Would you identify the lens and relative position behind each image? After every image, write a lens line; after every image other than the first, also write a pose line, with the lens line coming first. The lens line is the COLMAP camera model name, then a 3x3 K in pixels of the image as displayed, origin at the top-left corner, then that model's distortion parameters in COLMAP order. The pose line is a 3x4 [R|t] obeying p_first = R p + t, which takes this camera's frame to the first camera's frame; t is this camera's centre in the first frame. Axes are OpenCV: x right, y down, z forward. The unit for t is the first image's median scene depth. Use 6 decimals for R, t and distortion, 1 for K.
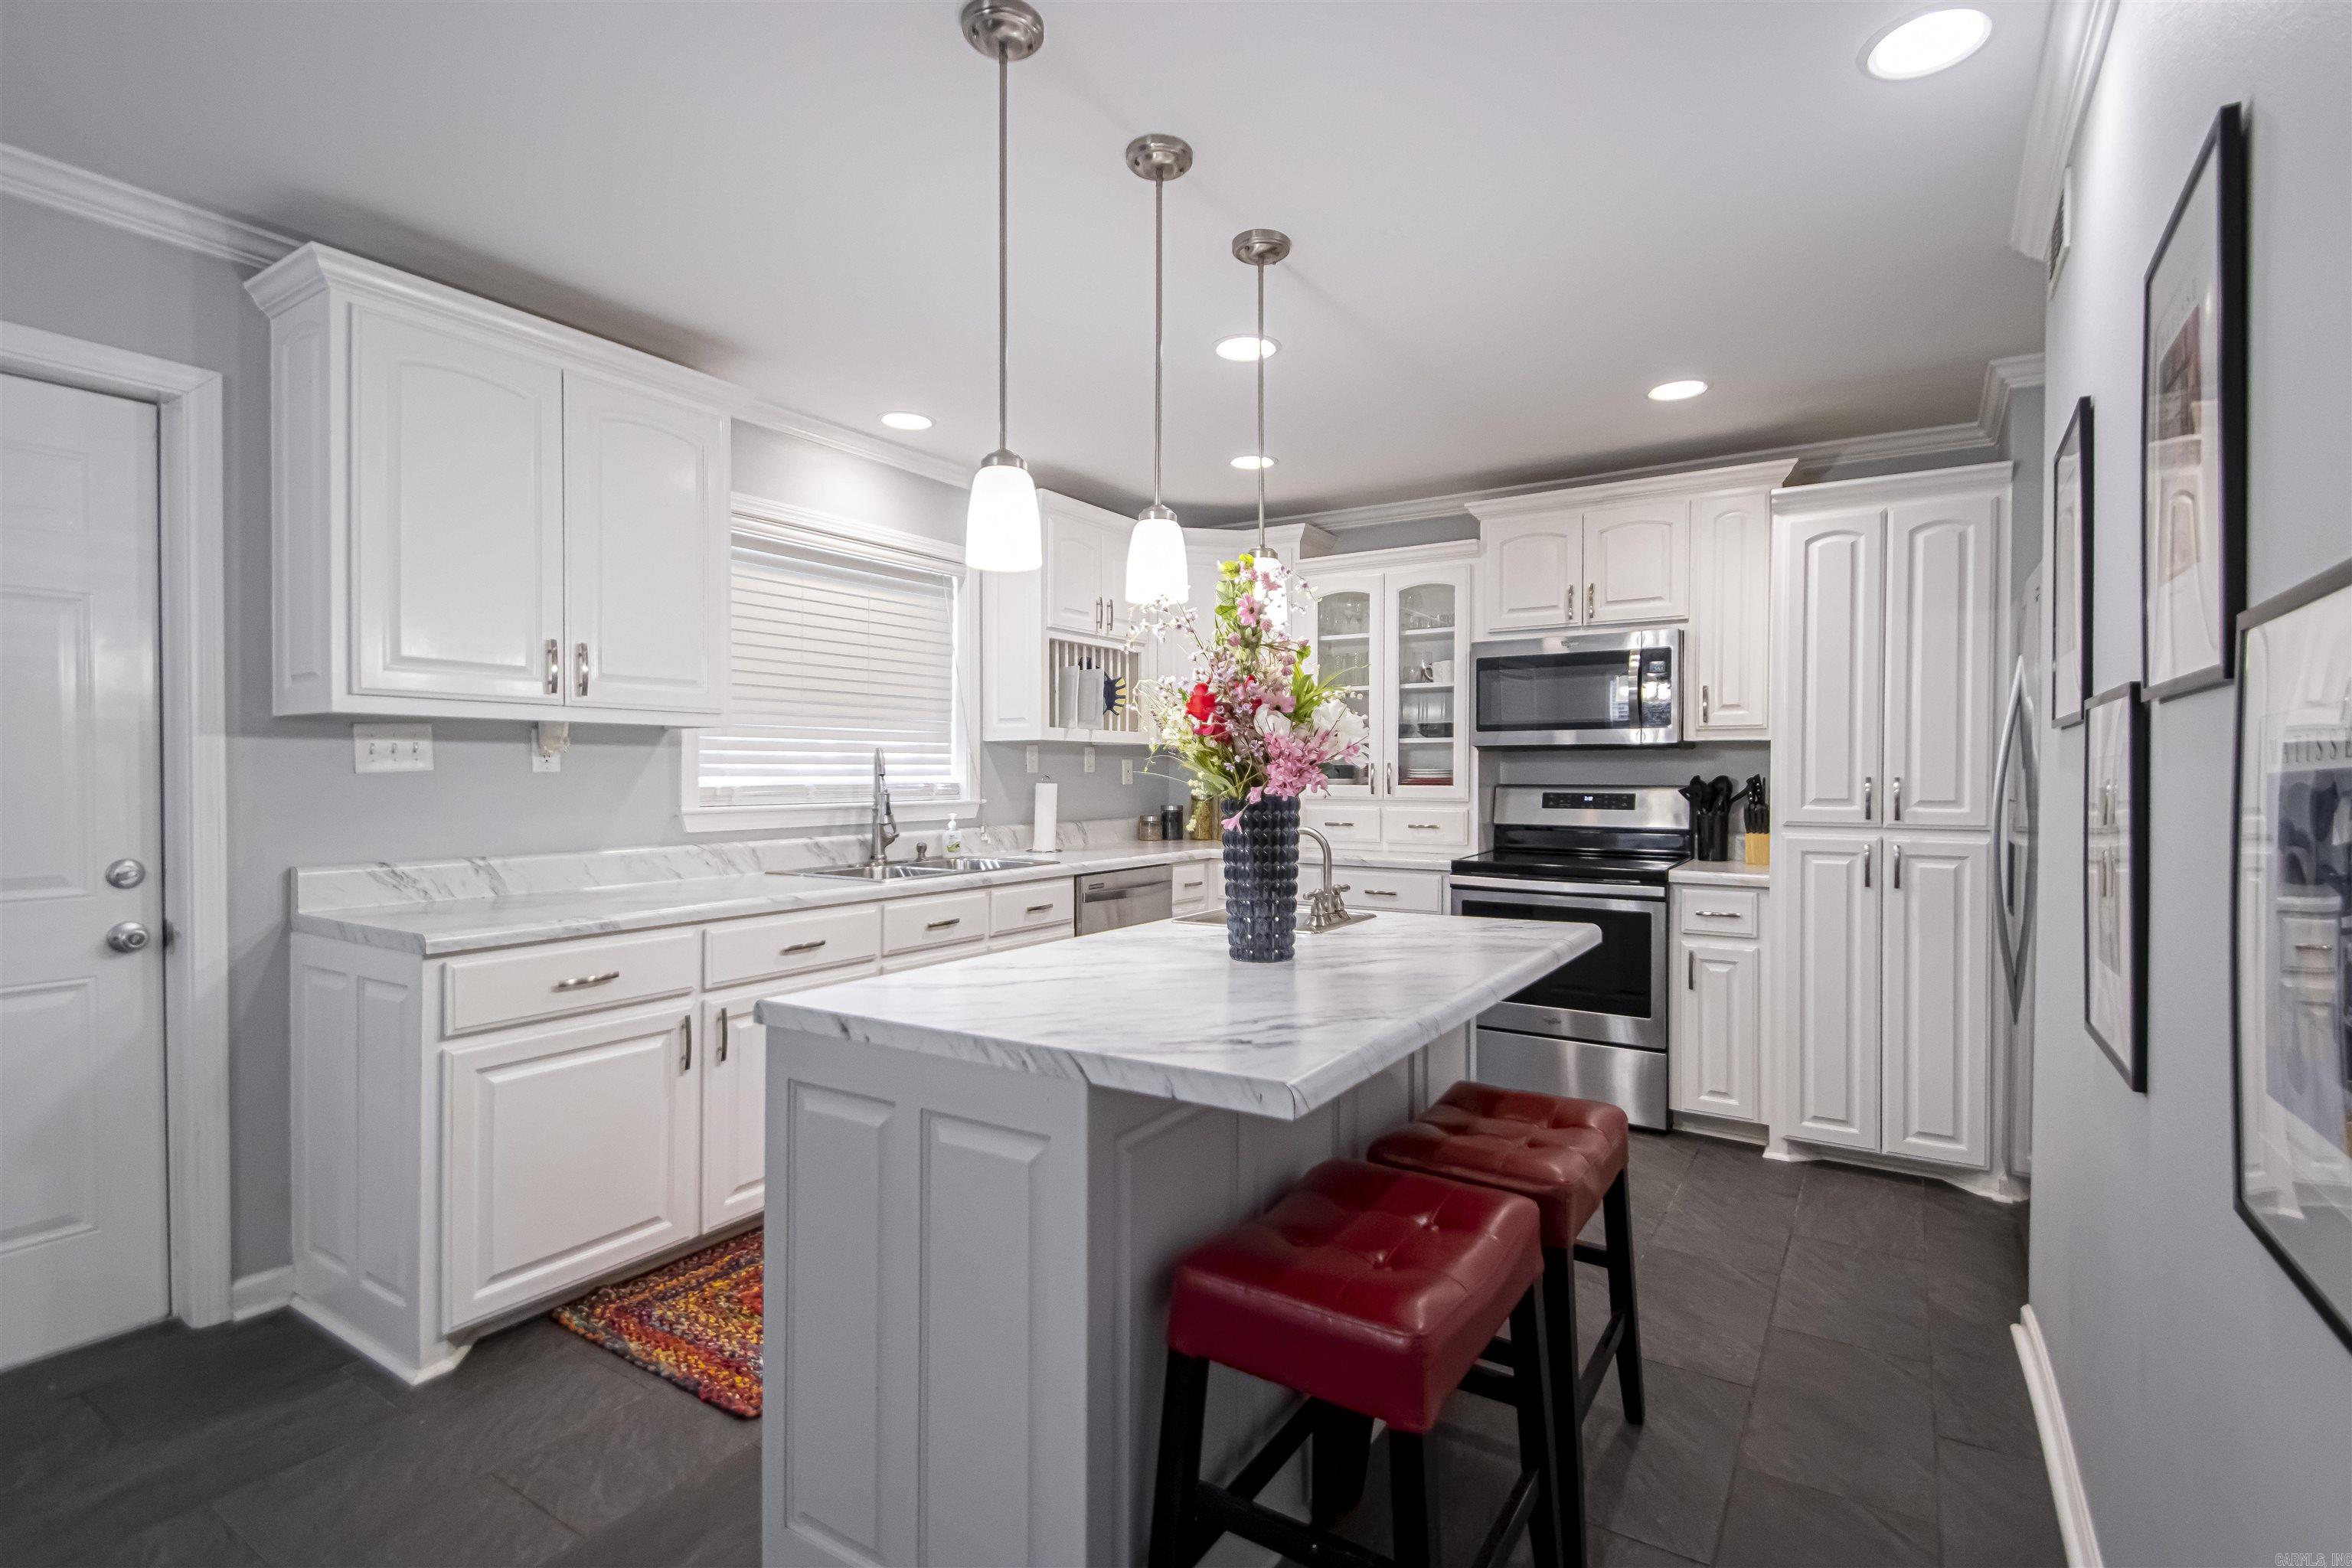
lens RADIAL K [[1121.8, 0, 1167.9], [0, 1121.8, 782.8], [0, 0, 1]] dist [0.027023, -0.019937]
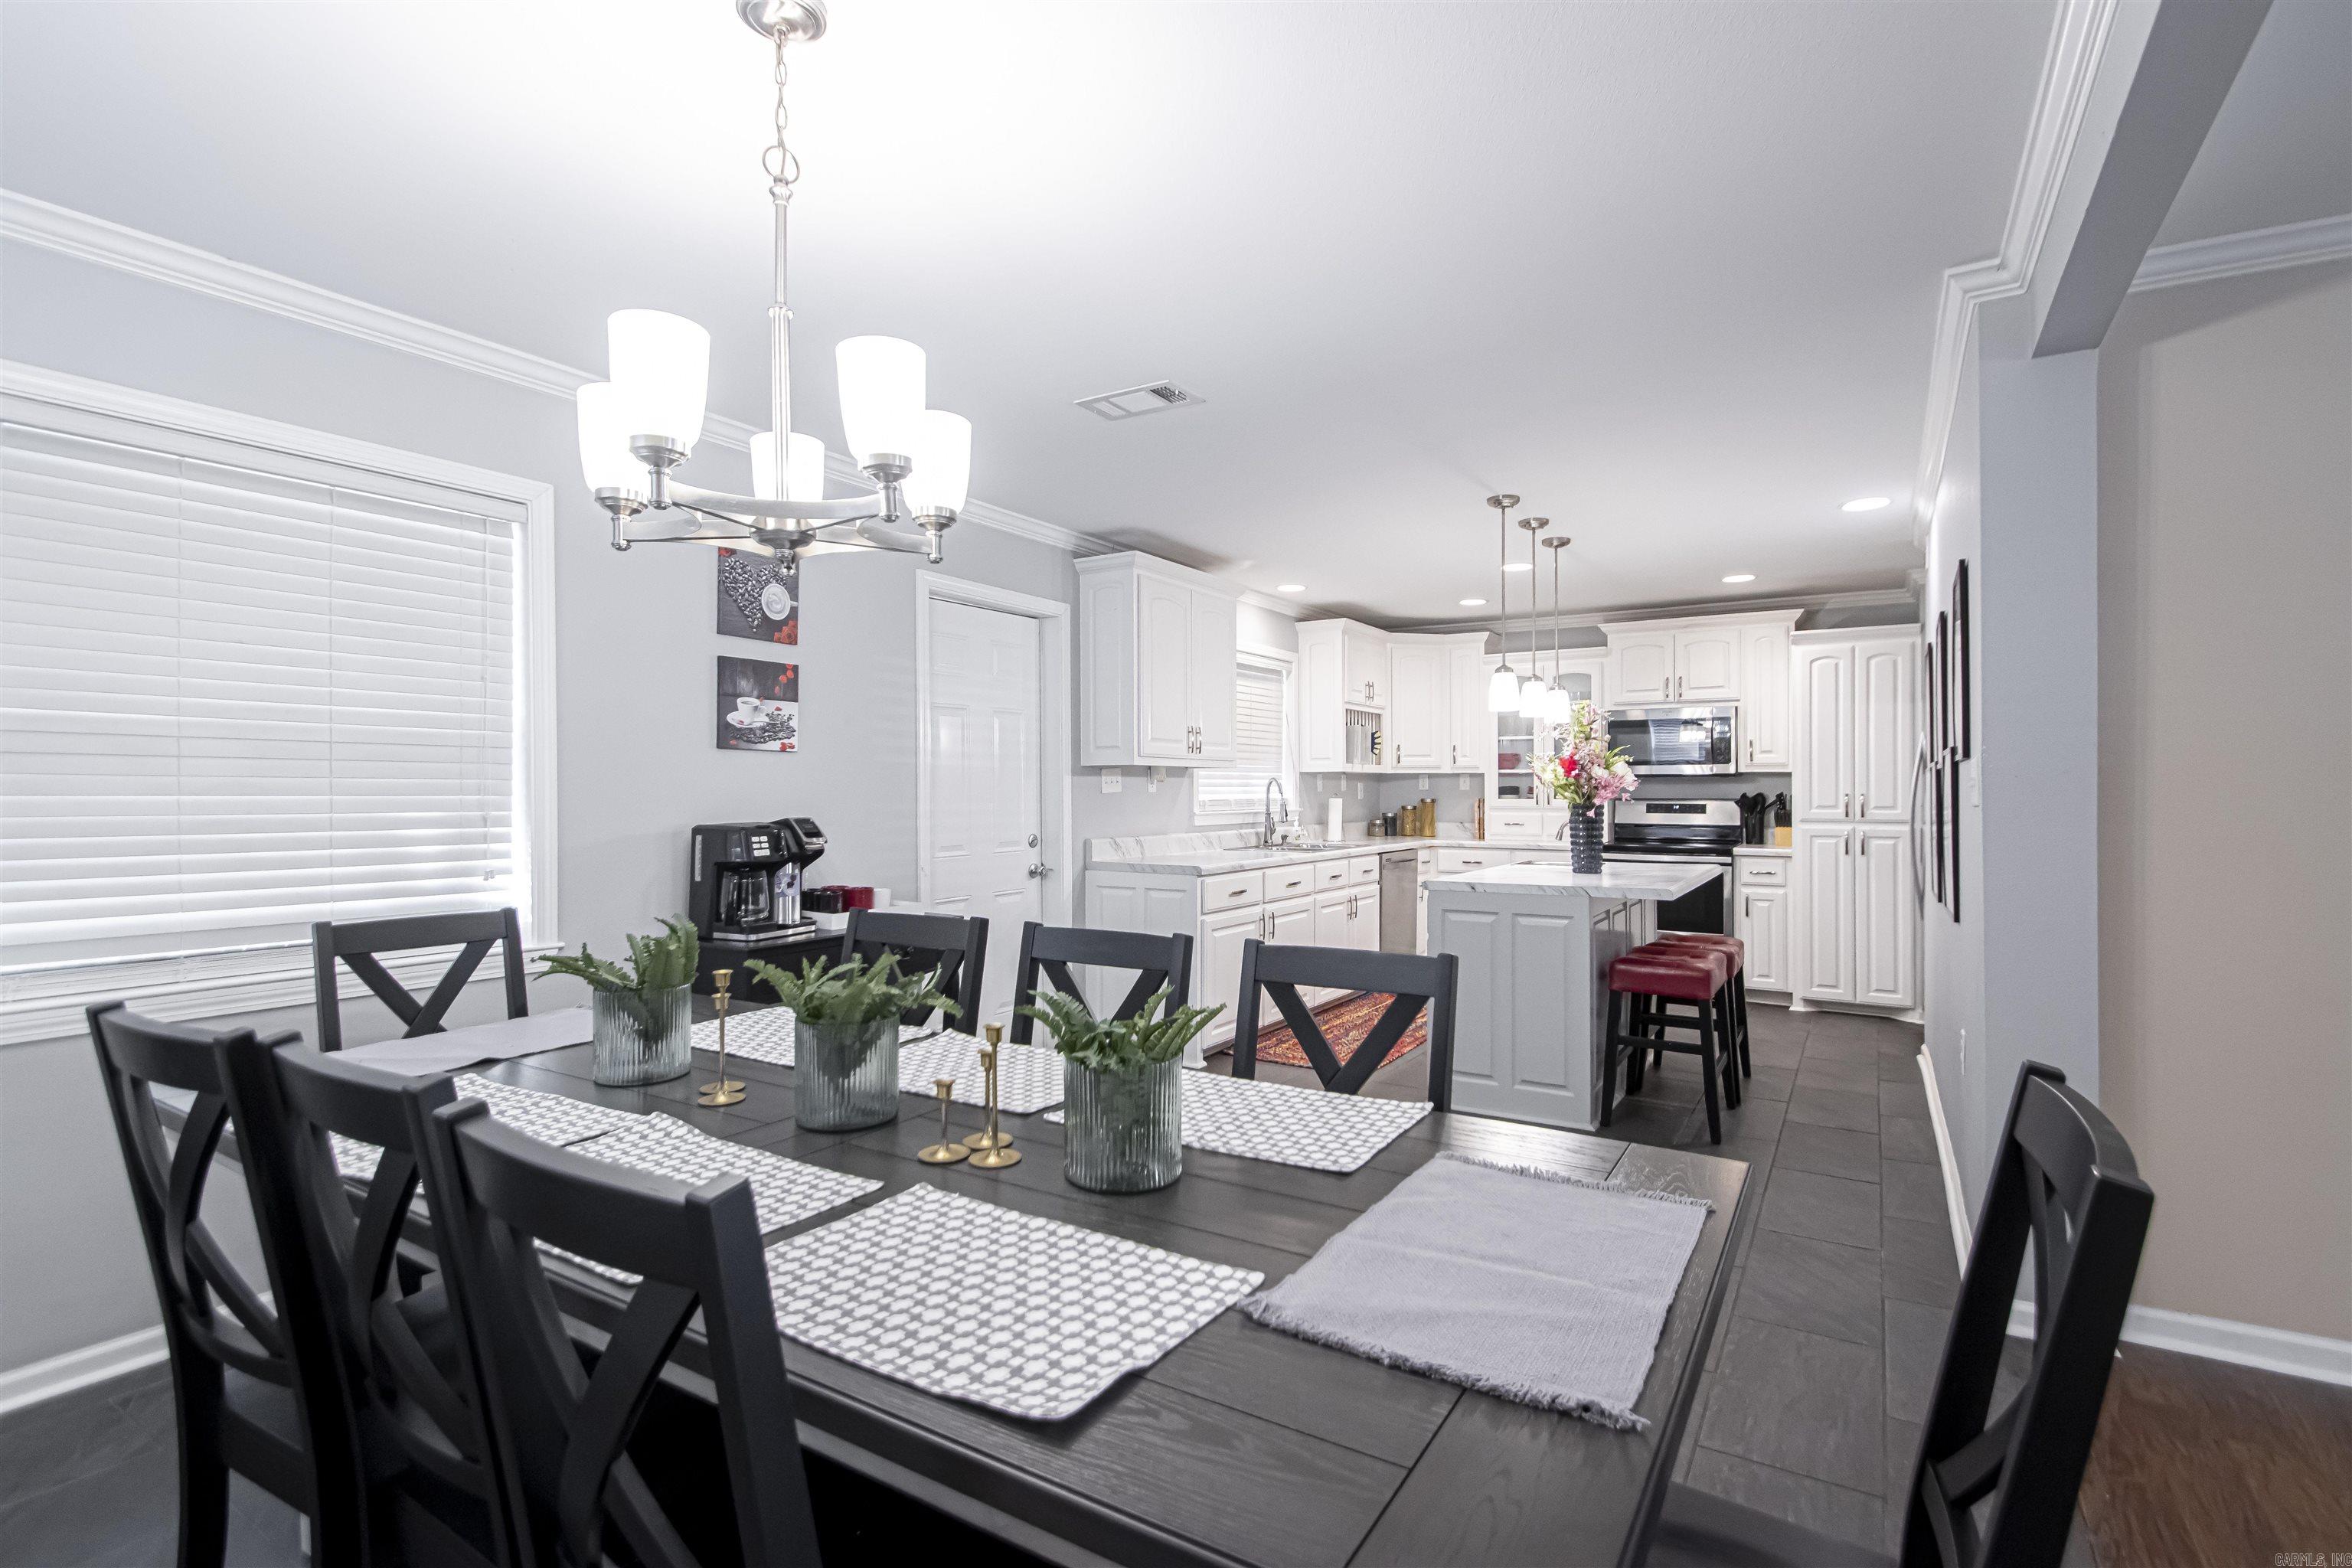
lens RADIAL K [[1121.8, 0, 1178.5], [0, 1121.8, 779.9], [0, 0, 1]] dist [0.027023, -0.019937]
pose [[0.999811, -0.001522, 0.019406, -0.419110], [0.001857, 0.999849, -0.017286, 0.002010], [-0.019377, 0.017318, 0.999662, -0.681494]]
